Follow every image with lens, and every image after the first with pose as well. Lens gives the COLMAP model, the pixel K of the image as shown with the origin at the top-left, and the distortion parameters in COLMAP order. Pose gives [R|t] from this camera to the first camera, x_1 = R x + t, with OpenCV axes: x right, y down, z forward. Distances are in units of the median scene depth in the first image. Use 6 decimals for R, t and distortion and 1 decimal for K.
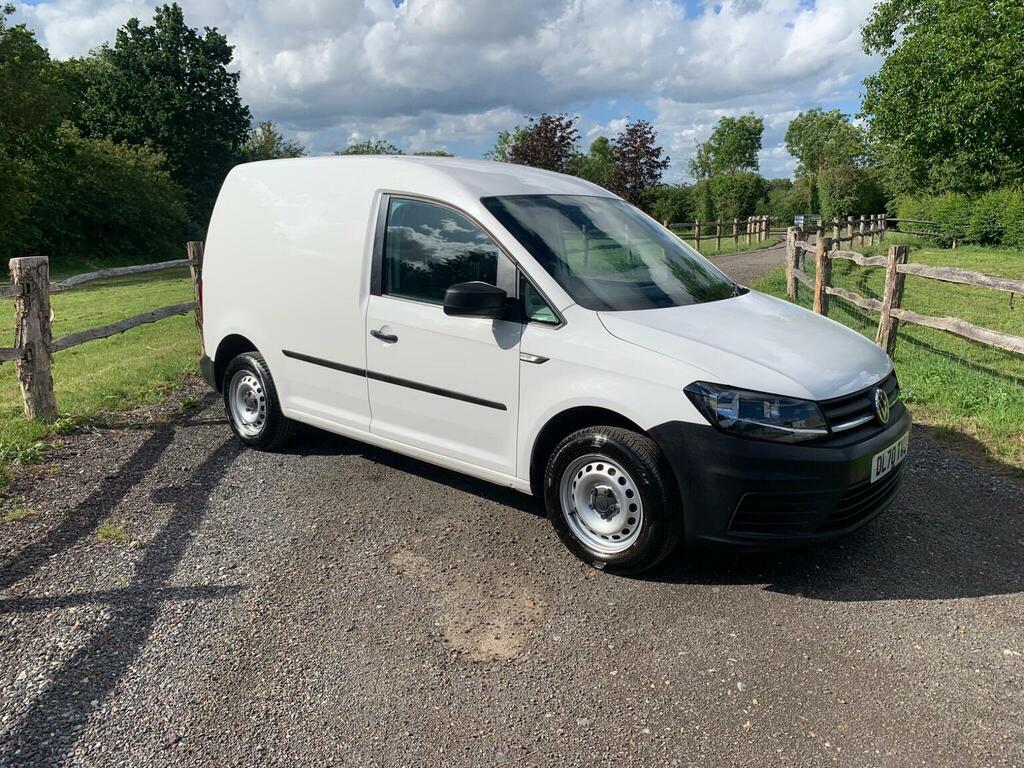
lens RADIAL K [[790.9, 0, 509.1], [0, 790.9, 381.5], [0, 0, 1]] dist [0.013357, -0.019628]
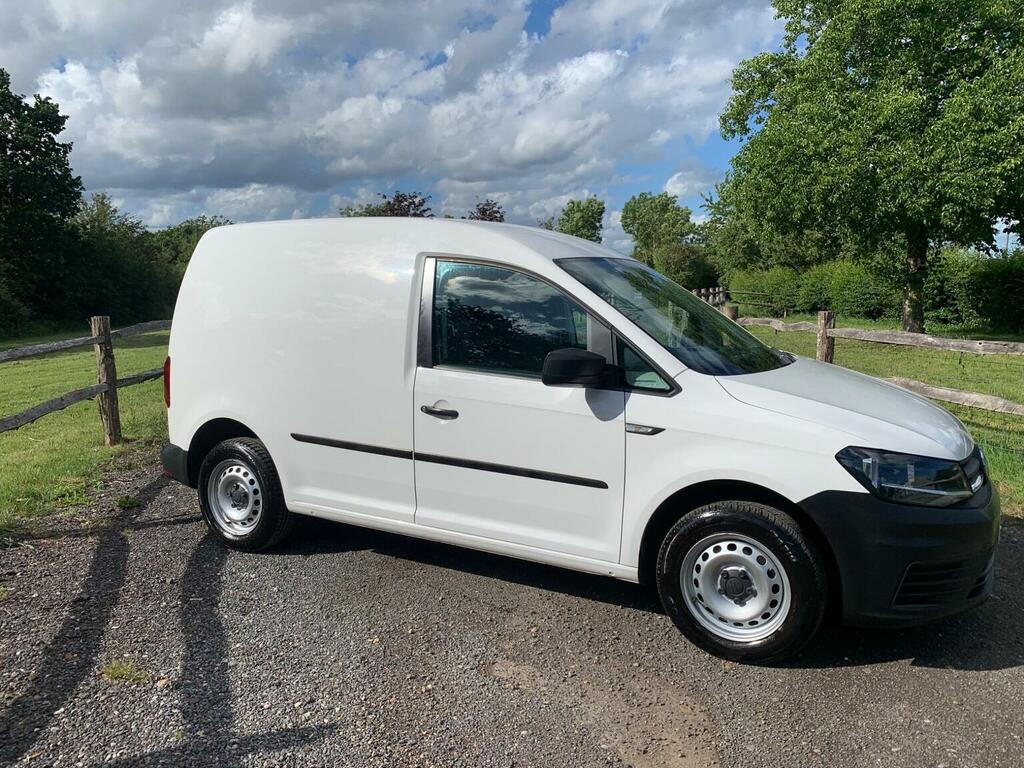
lens RADIAL K [[790.9, 0, 511.8], [0, 790.9, 382.7], [0, 0, 1]] dist [0.013357, -0.019628]
pose [[0.979126, -0.029122, 0.201158, -0.247689], [0.047398, 0.995111, -0.086644, -0.009771], [-0.197651, 0.094370, 0.975719, 0.108539]]
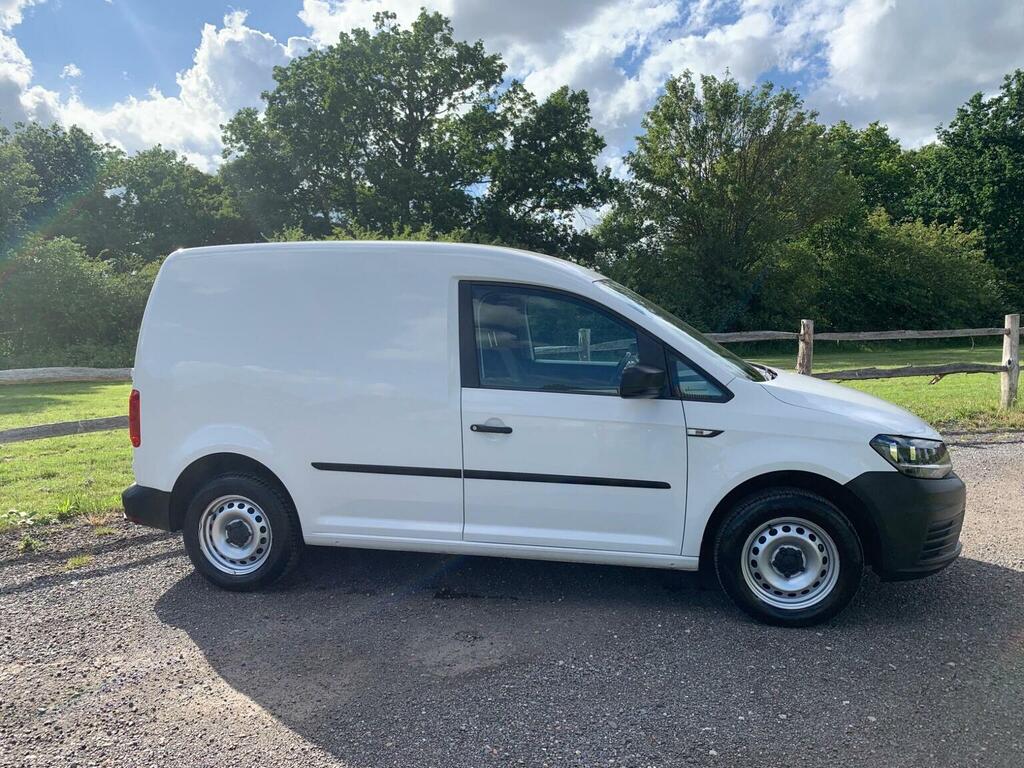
lens RADIAL K [[790.9, 0, 506.8], [0, 790.9, 372.5], [0, 0, 1]] dist [0.013357, -0.019628]
pose [[0.873113, -0.062665, 0.483474, -0.563758], [0.122066, 0.988216, -0.092355, -0.035449], [-0.471990, 0.139653, 0.870473, 0.175701]]
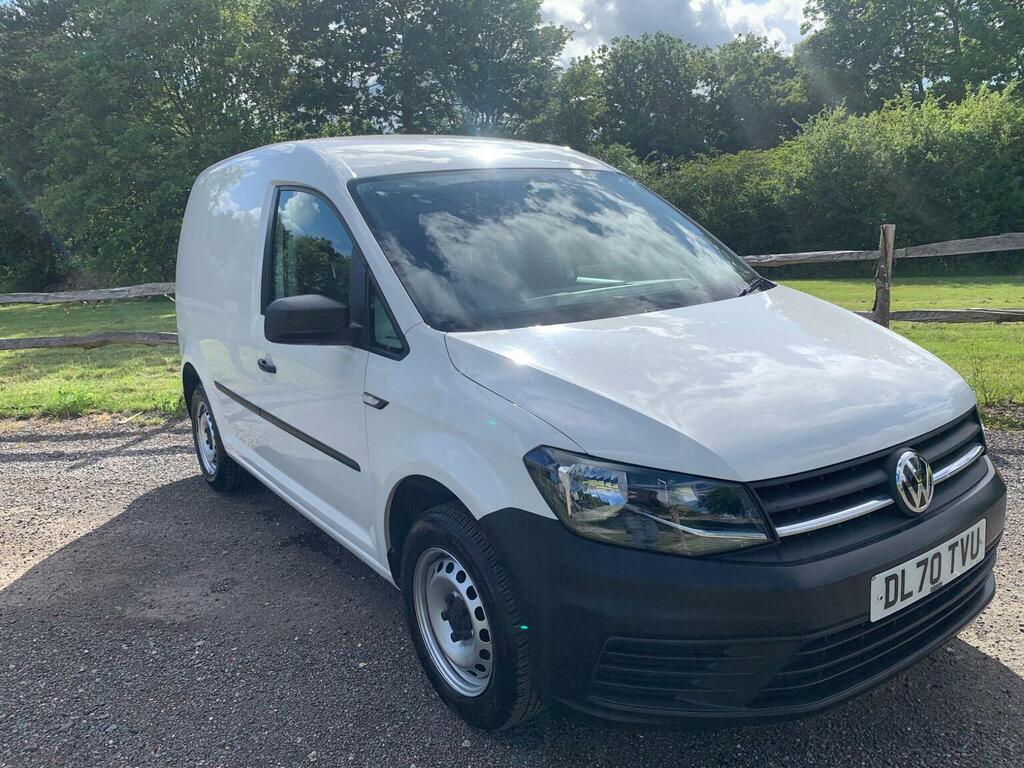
lens RADIAL K [[790.9, 0, 505.6], [0, 790.9, 393.0], [0, 0, 1]] dist [0.013357, -0.019628]
pose [[0.963971, -0.009940, -0.265822, 0.270600], [0.013111, 0.999862, 0.010156, -0.035004], [0.265684, -0.013276, 0.963969, 0.290866]]
